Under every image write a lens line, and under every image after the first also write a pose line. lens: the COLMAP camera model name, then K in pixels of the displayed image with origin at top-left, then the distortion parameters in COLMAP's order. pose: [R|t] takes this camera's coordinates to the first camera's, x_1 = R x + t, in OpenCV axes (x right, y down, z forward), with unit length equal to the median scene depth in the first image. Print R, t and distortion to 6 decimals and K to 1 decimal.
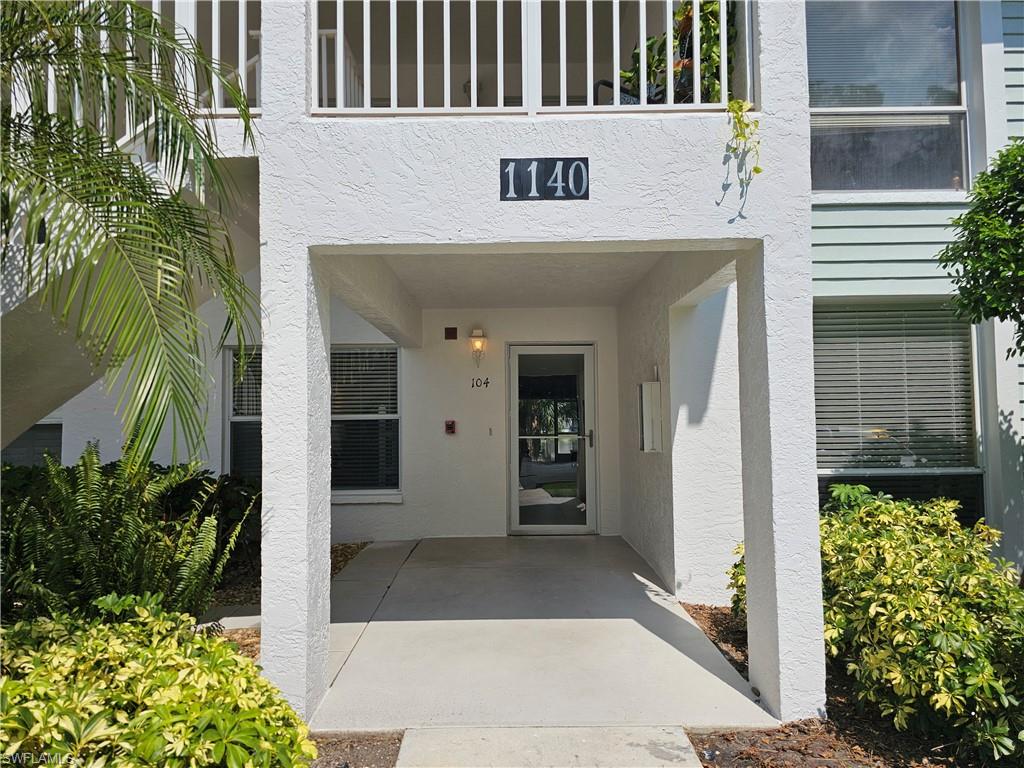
lens RADIAL K [[685.0, 0, 508.8], [0, 685.0, 384.7], [0, 0, 1]] dist [0.069519, -0.062667]
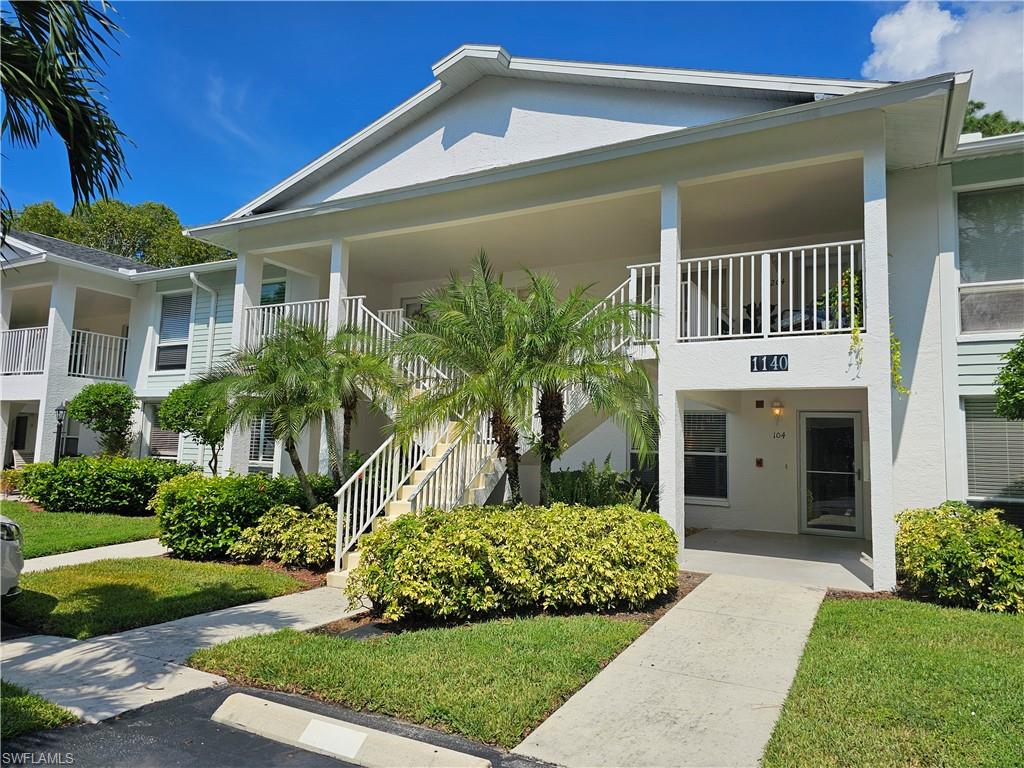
lens RADIAL K [[685.0, 0, 508.8], [0, 685.0, 384.7], [0, 0, 1]] dist [0.069519, -0.062667]
pose [[0.873044, -0.009487, -0.487549, 0.436782], [-0.013821, 0.998928, -0.044187, -0.091251], [0.487446, 0.045316, 0.871977, -1.610575]]
